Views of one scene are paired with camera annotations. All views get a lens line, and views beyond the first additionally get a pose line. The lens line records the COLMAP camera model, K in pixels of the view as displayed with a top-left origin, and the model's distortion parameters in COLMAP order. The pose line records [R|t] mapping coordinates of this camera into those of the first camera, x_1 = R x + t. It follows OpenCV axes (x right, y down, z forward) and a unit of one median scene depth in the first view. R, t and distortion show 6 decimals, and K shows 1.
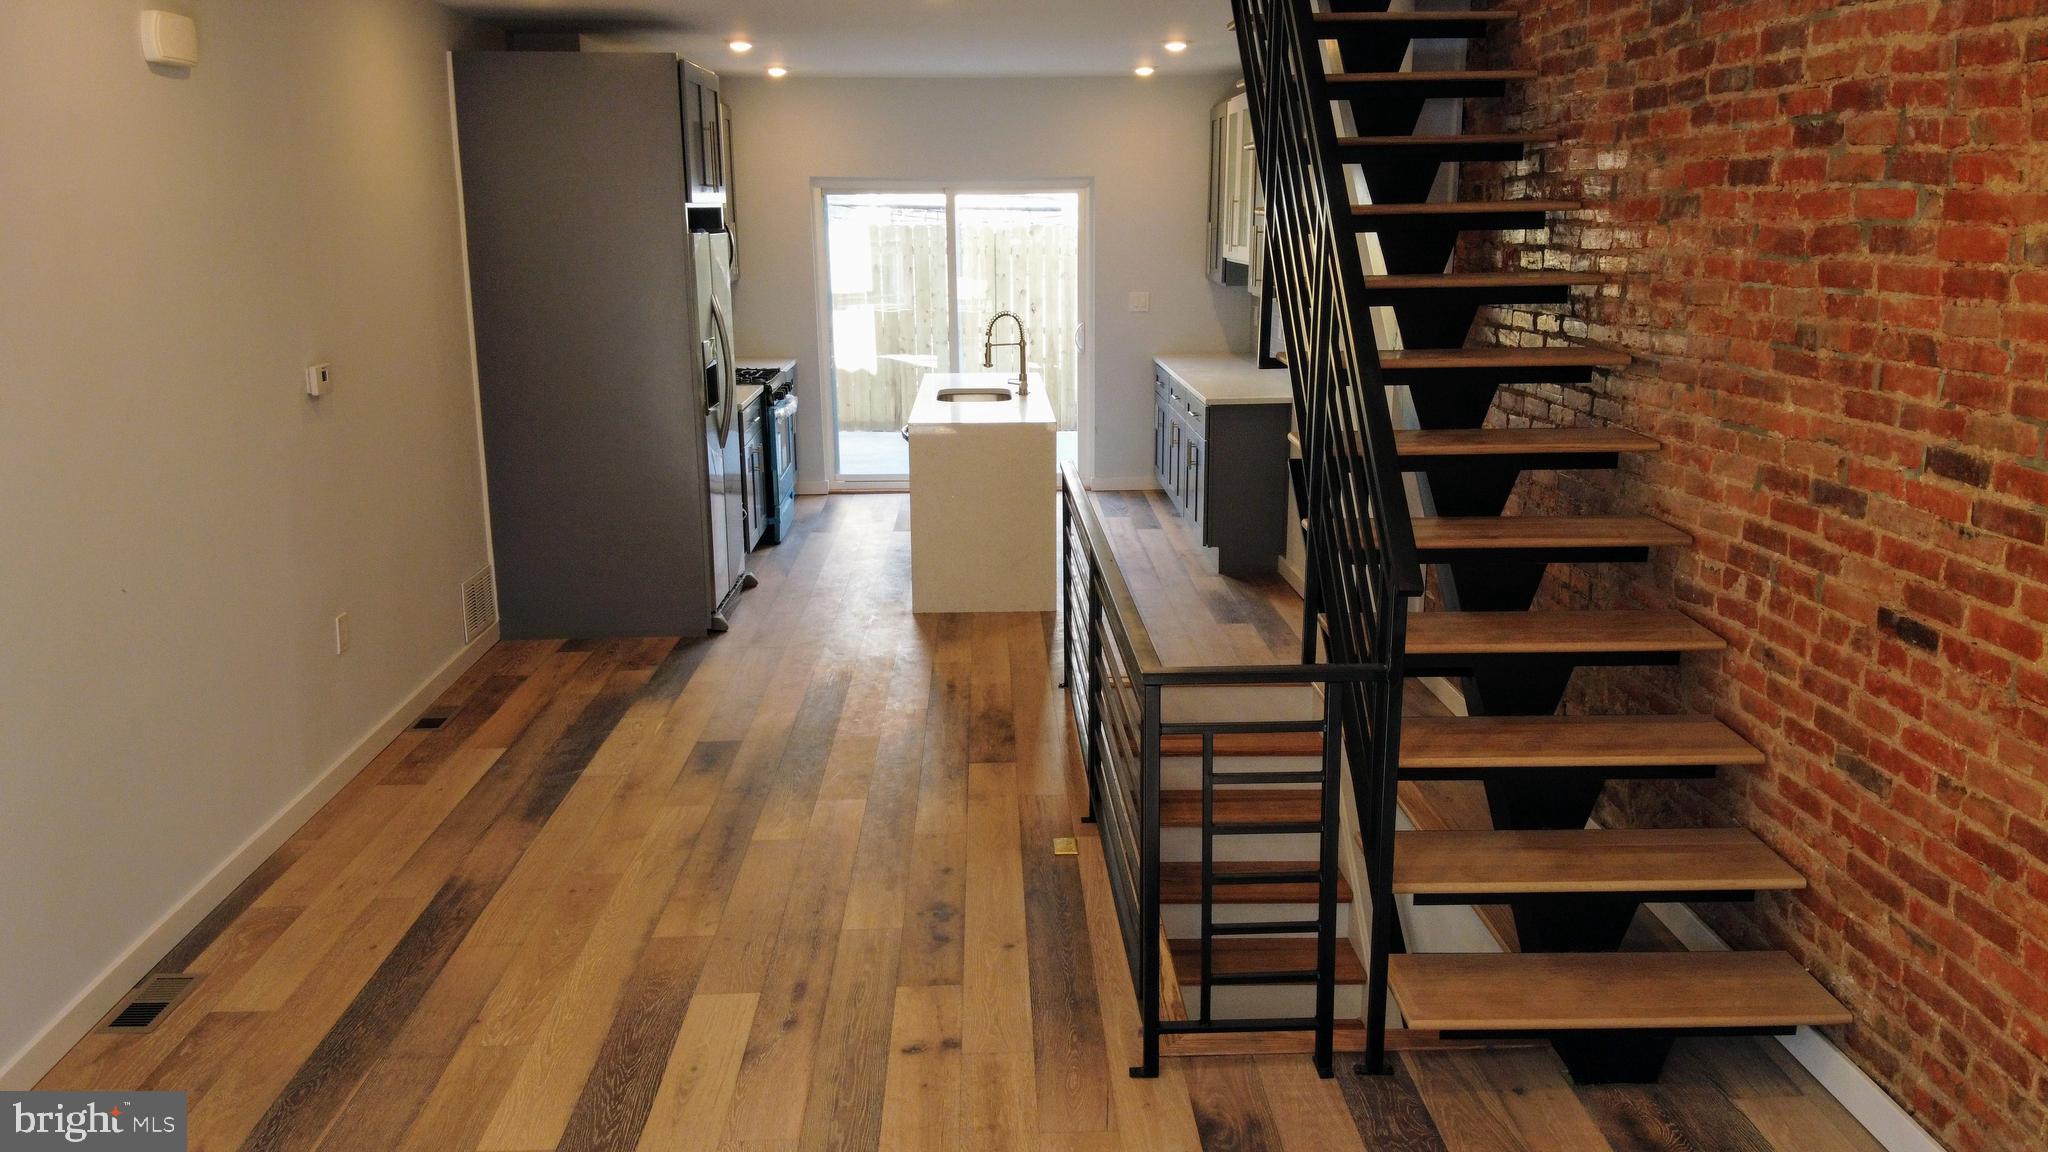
lens RADIAL K [[1536.4, 0, 1020.5], [0, 1536.4, 581.5], [0, 0, 1]] dist [0.085159, -0.165166]
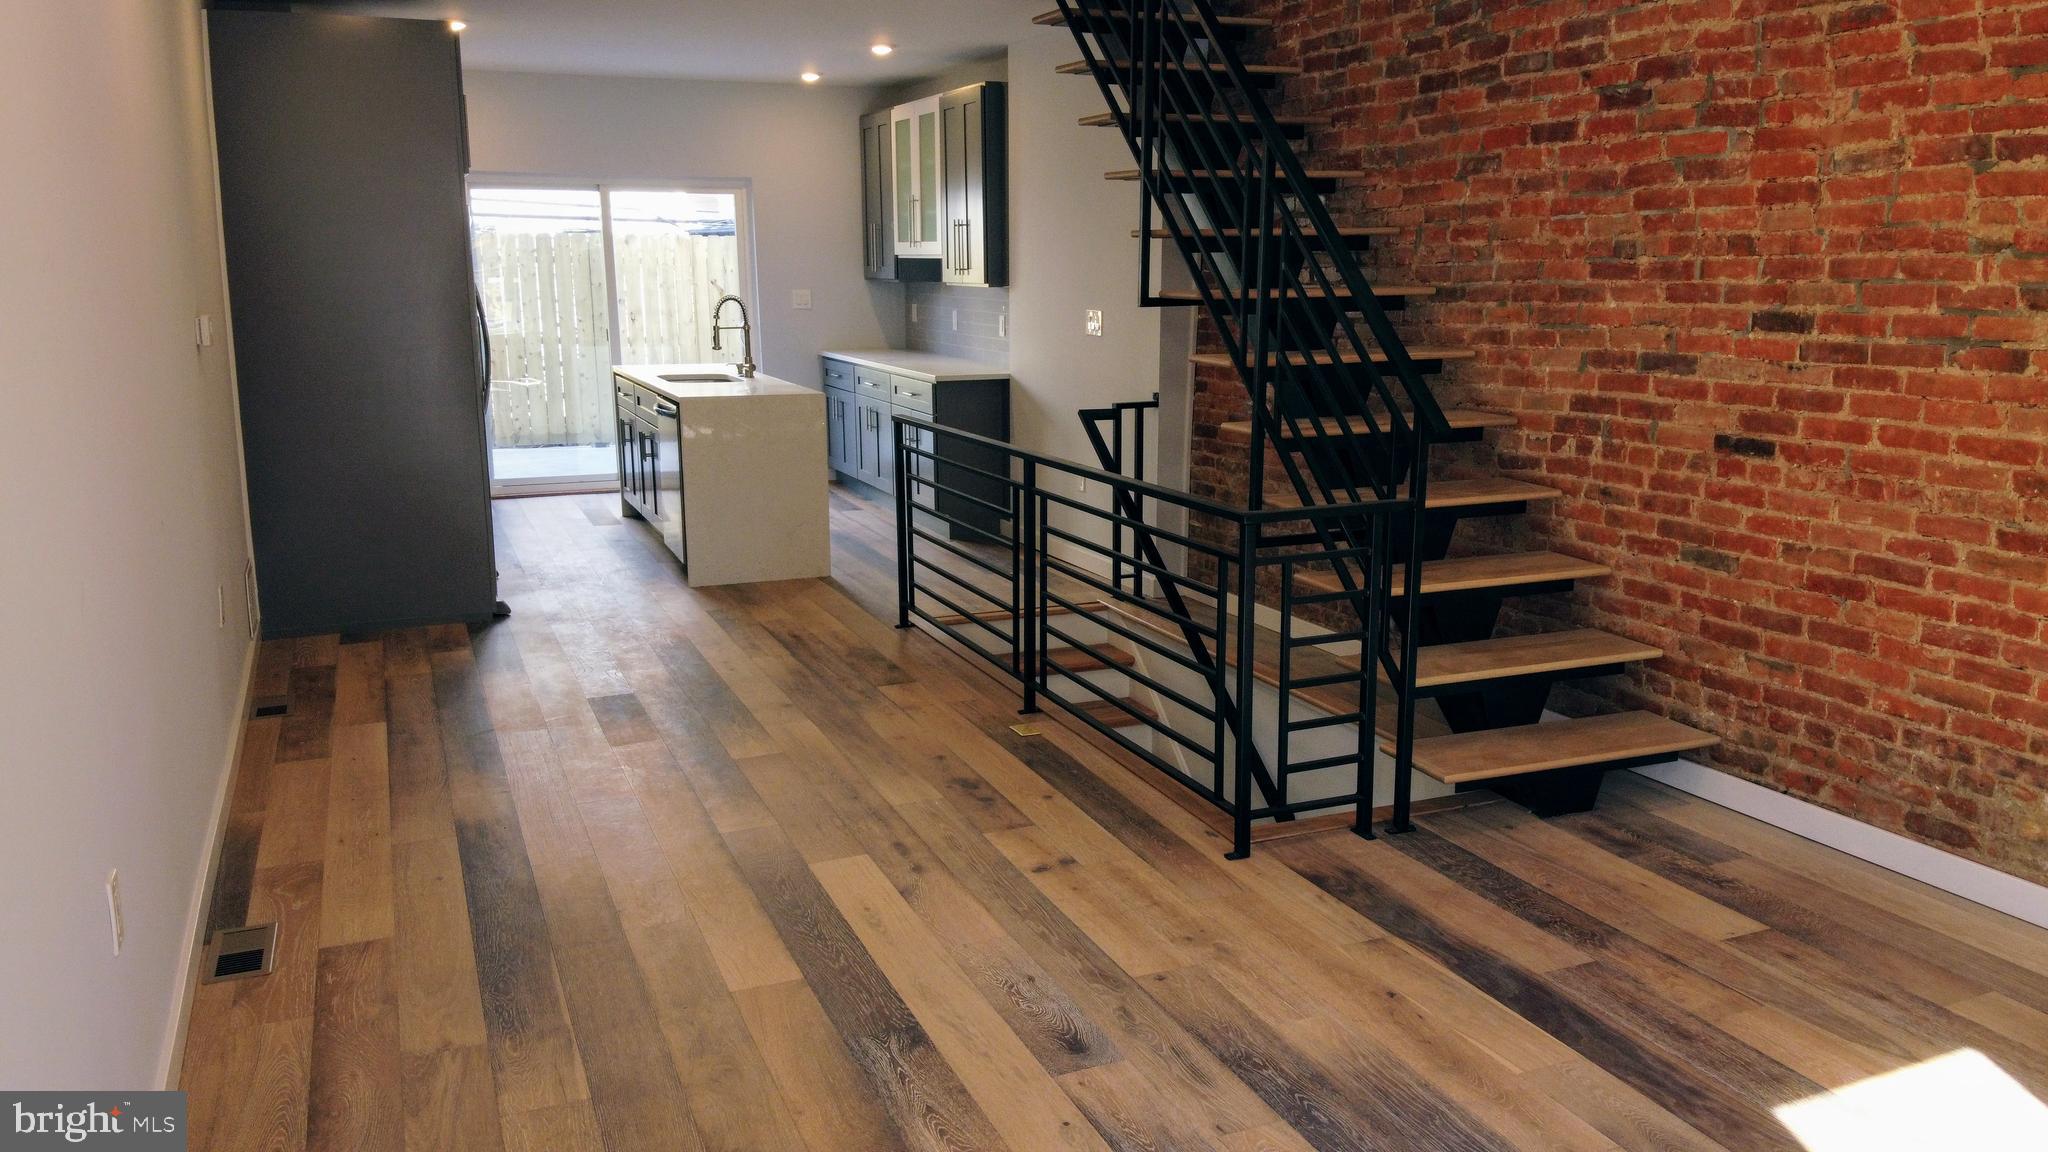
lens RADIAL K [[1543.0, 0, 1022.5], [0, 1543.0, 574.4], [0, 0, 1]] dist [0.104614, -0.185126]
pose [[0.936219, -0.067892, 0.344797, -0.458516], [0.079448, 0.996649, -0.019479, 0.105824], [-0.342319, 0.045630, 0.938475, -0.079091]]
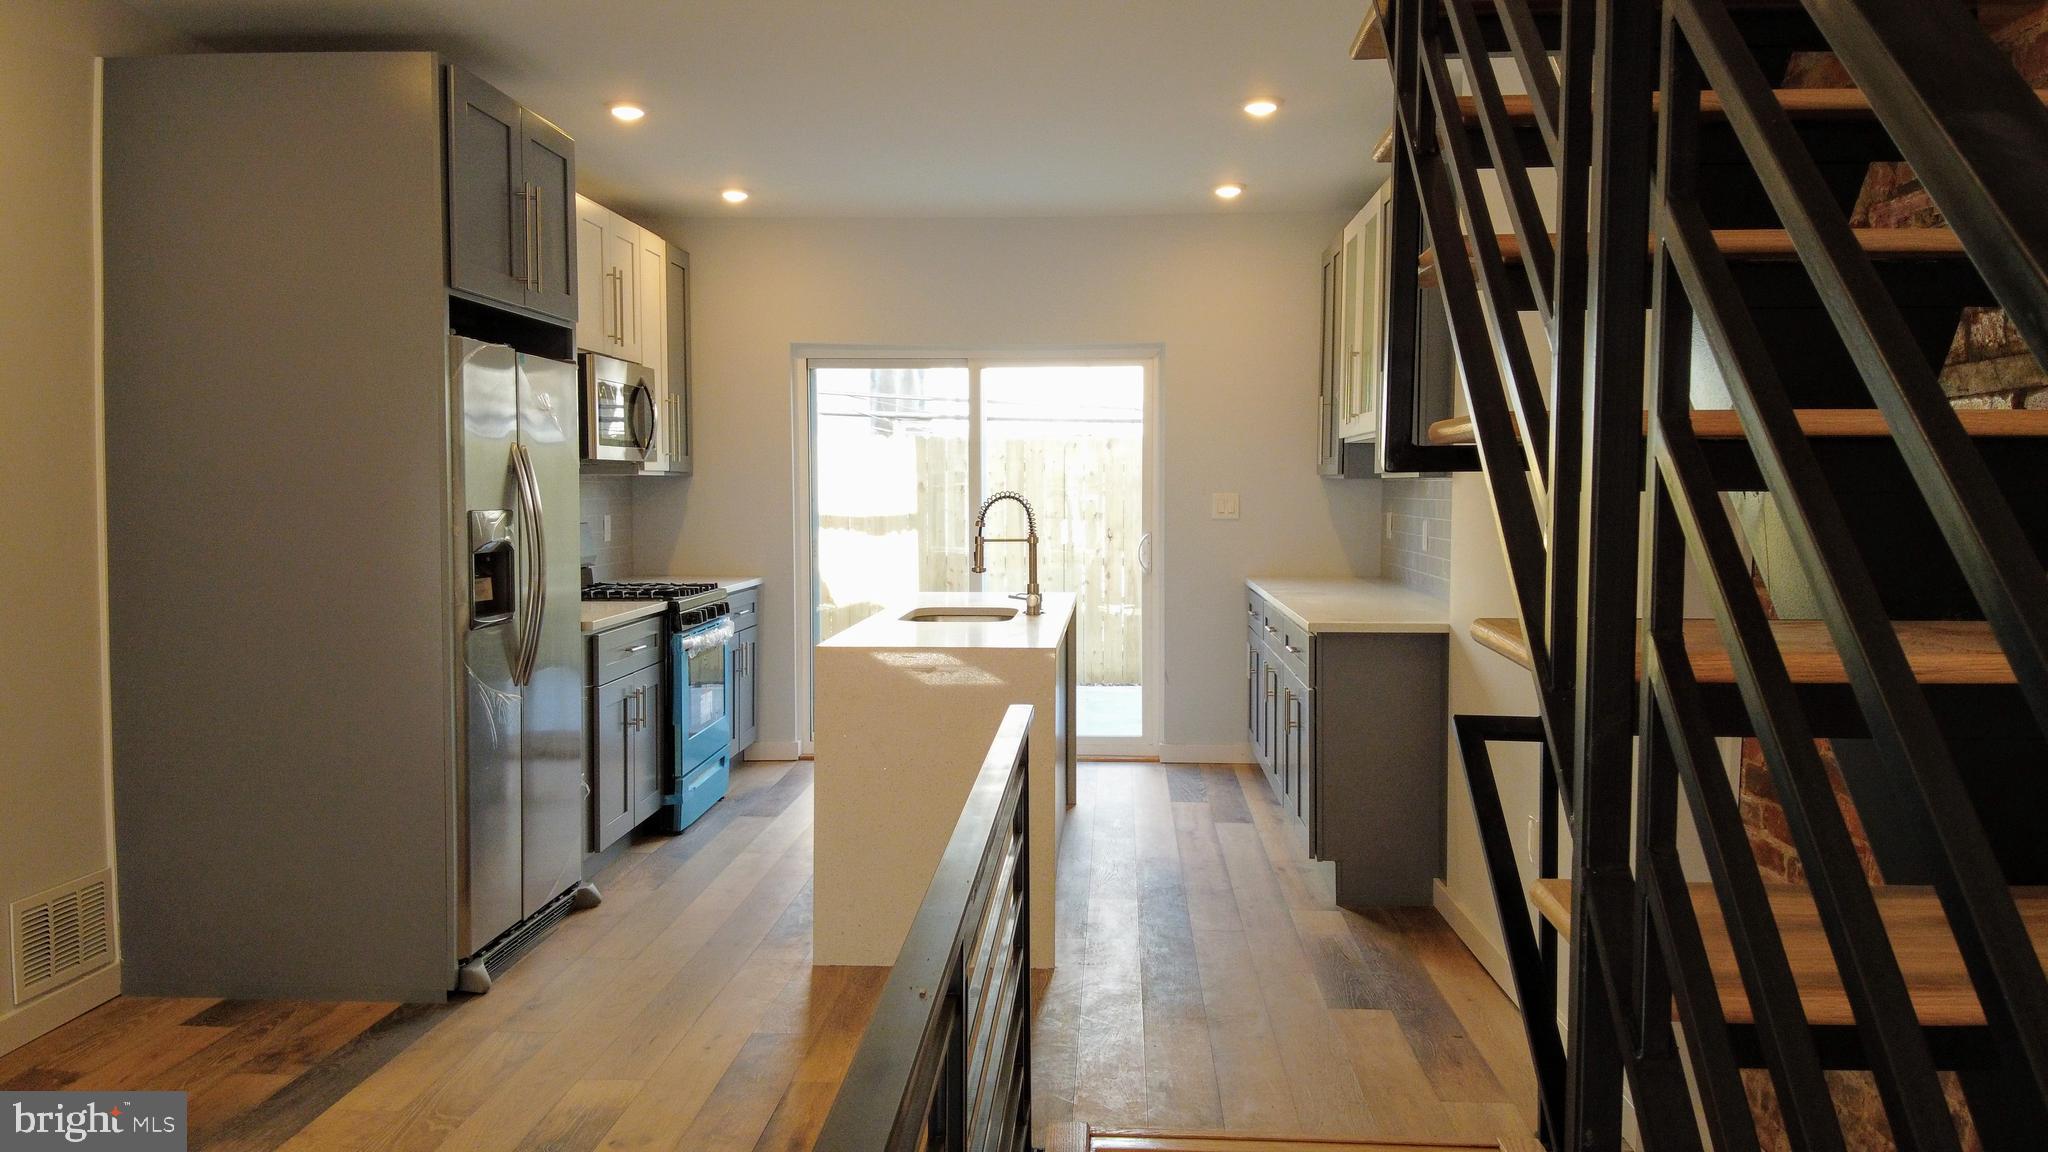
lens RADIAL K [[1509.6, 0, 1024.0], [0, 1509.6, 576.0], [0, 0, 1]] dist [0.154809, -0.355156]
pose [[0.996238, 0.010388, -0.086033, 0.126530], [-0.025477, 0.984025, -0.176197, -0.054763], [0.082828, 0.177726, 0.980588, 0.834508]]
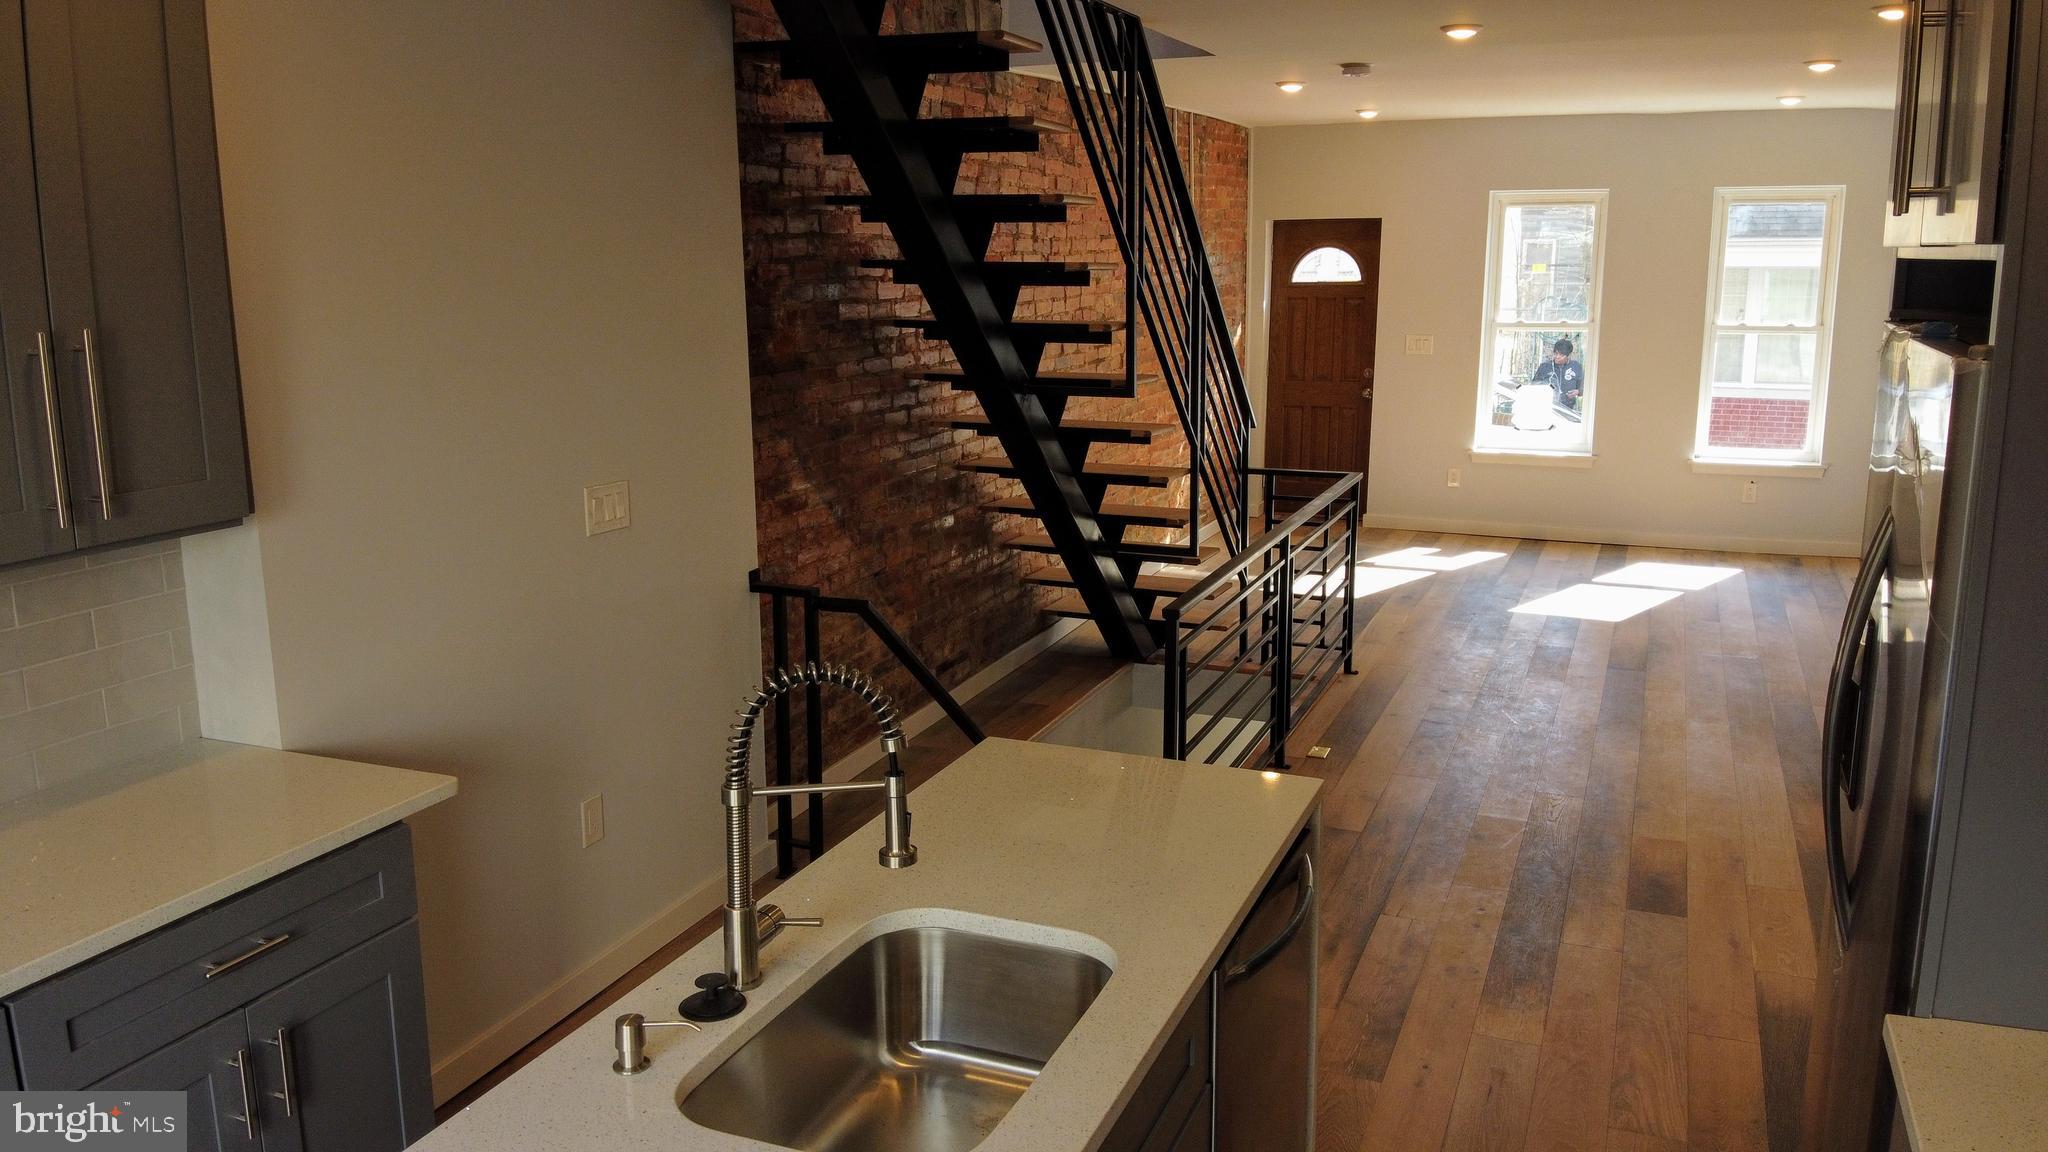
lens RADIAL K [[1509.6, 0, 1024.0], [0, 1509.6, 576.0], [0, 0, 1]] dist [0.154809, -0.355156]
pose [[-0.907263, -0.077373, 0.413384, -0.340681], [0.108917, 0.906170, 0.408648, -0.667376], [-0.406215, 0.415776, -0.813708, 2.730178]]
